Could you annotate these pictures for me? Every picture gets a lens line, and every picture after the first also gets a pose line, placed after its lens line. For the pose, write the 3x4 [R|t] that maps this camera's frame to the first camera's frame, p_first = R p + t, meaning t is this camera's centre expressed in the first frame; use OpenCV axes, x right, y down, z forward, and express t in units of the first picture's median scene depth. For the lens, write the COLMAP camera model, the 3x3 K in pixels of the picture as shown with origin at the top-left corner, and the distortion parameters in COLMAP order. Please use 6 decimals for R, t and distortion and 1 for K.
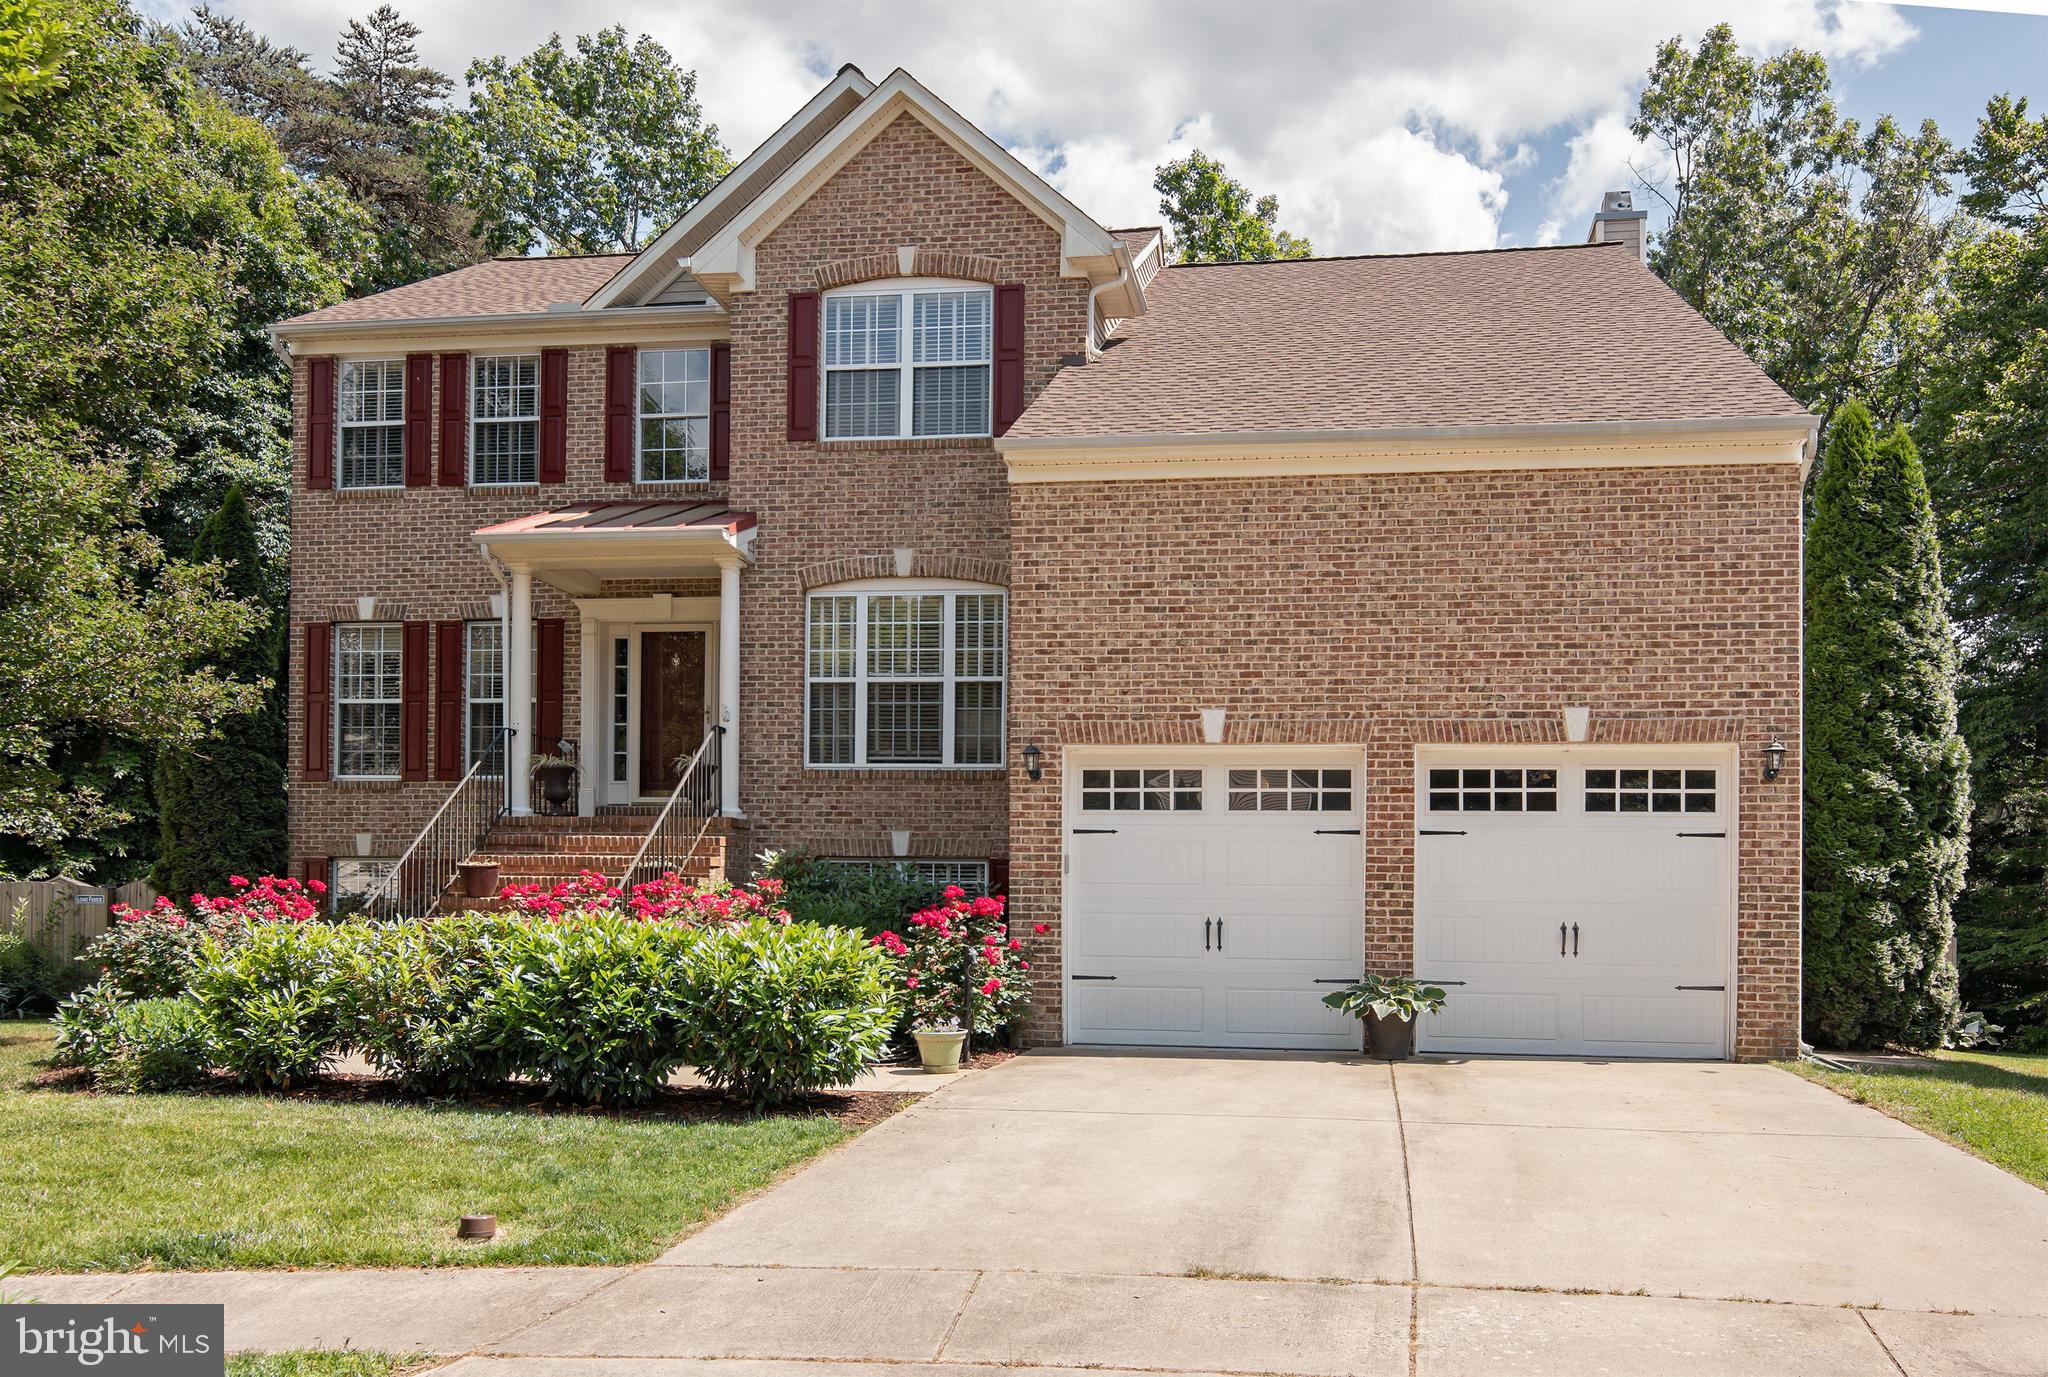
lens RADIAL K [[1740.7, 0, 1279.8], [0, 1740.7, 983.8], [0, 0, 1]] dist [-0.004048, 0.013284]
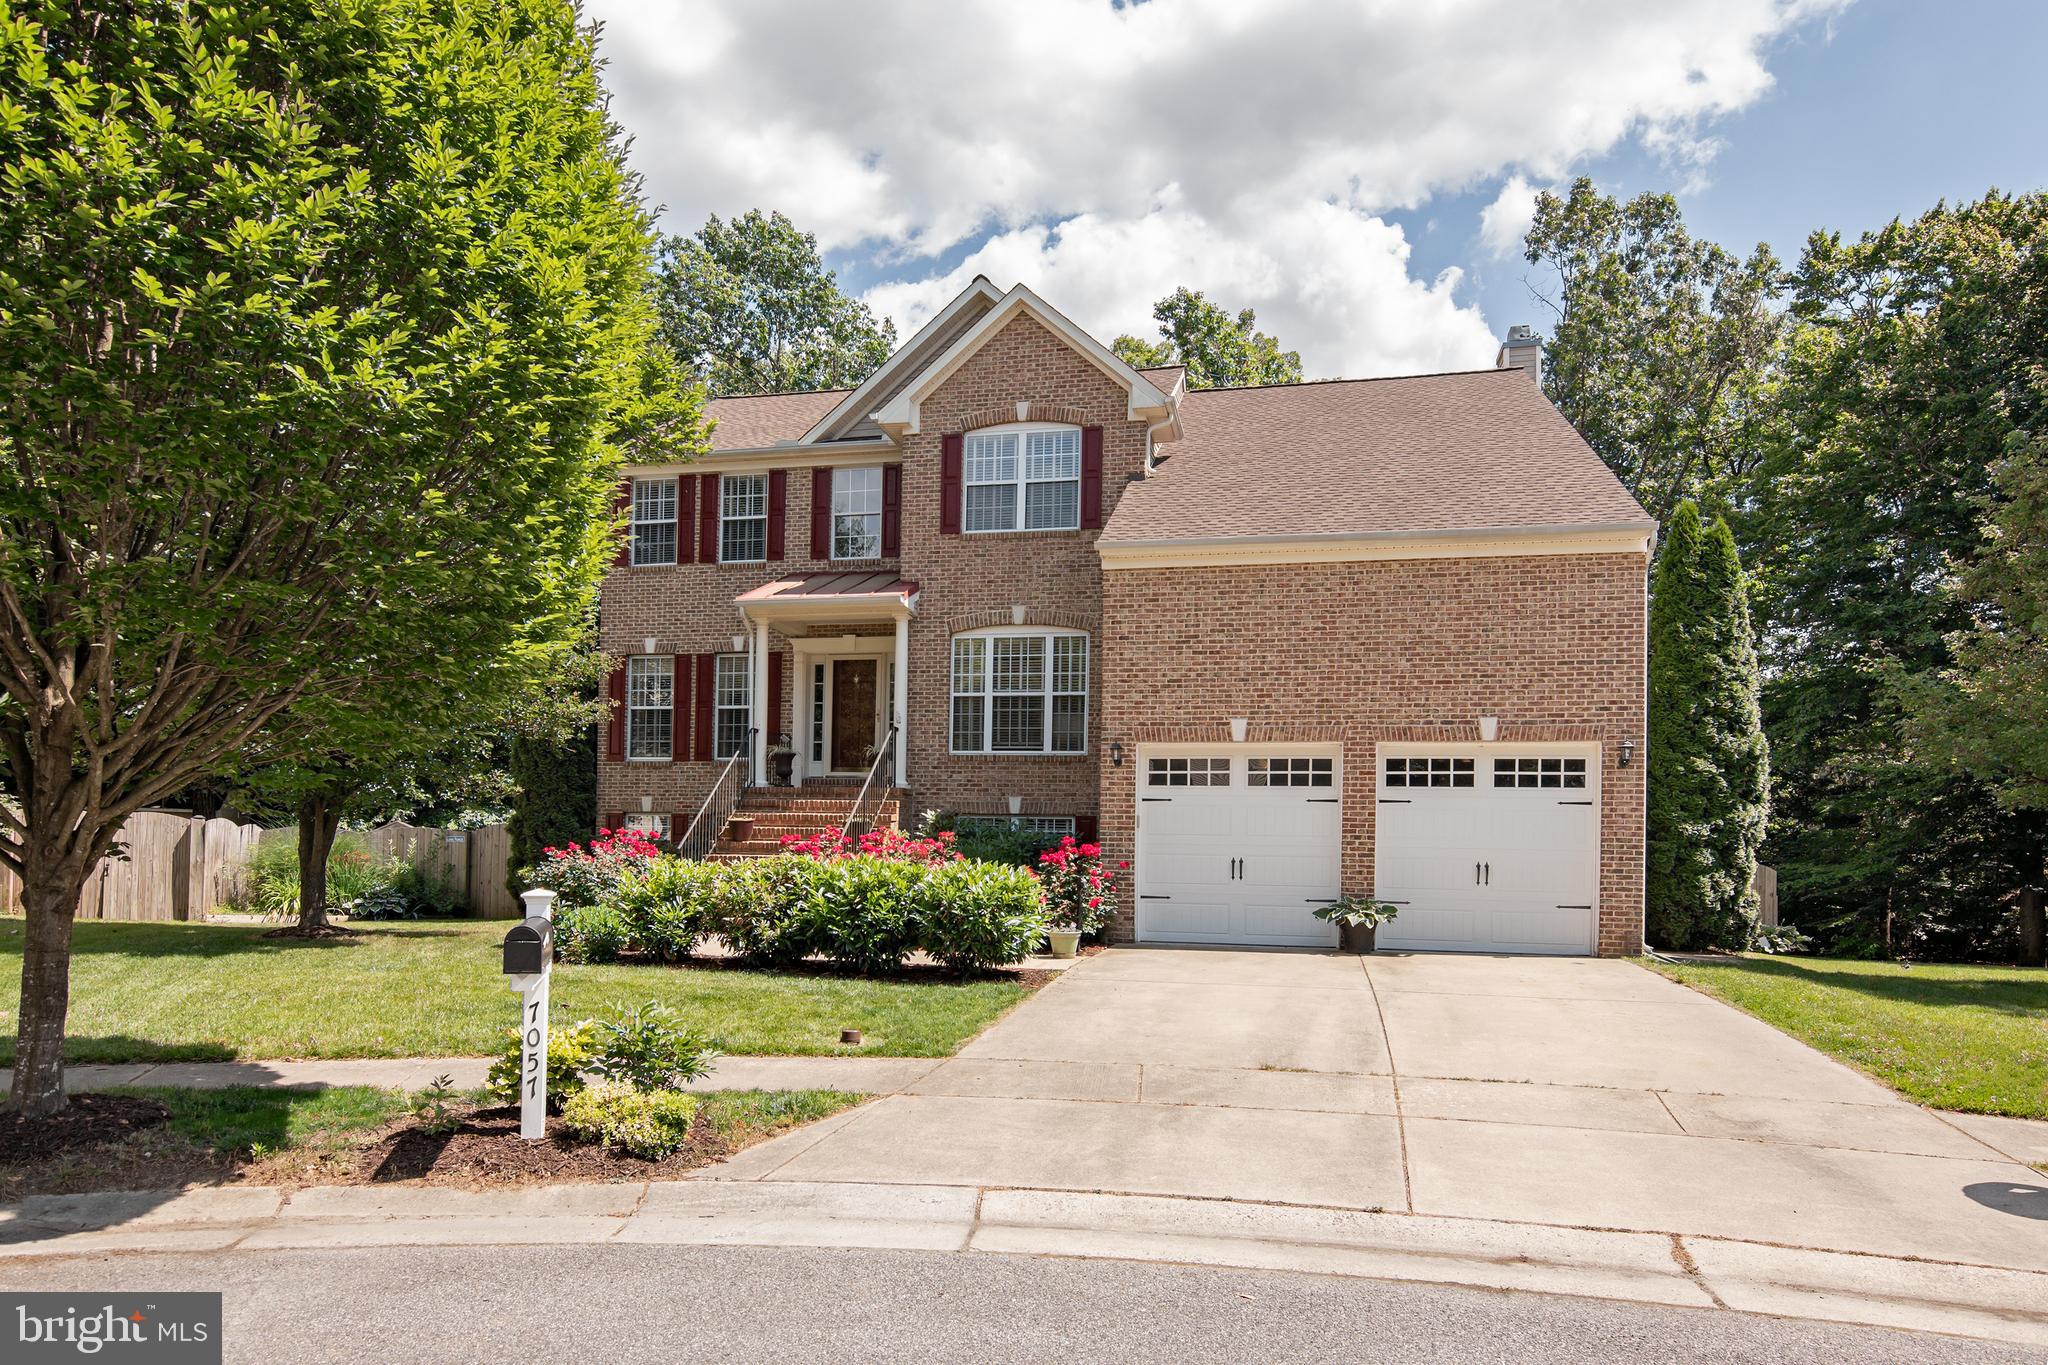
lens RADIAL K [[1478.5, 0, 1035.1], [0, 1478.5, 901.8], [0, 0, 1]] dist [-0.007606, -0.006968]
pose [[0.992423, 0.007054, -0.122662, -0.055535], [-0.006964, 0.999975, 0.001165, -0.000428], [0.122667, -0.000302, 0.992448, -0.288292]]
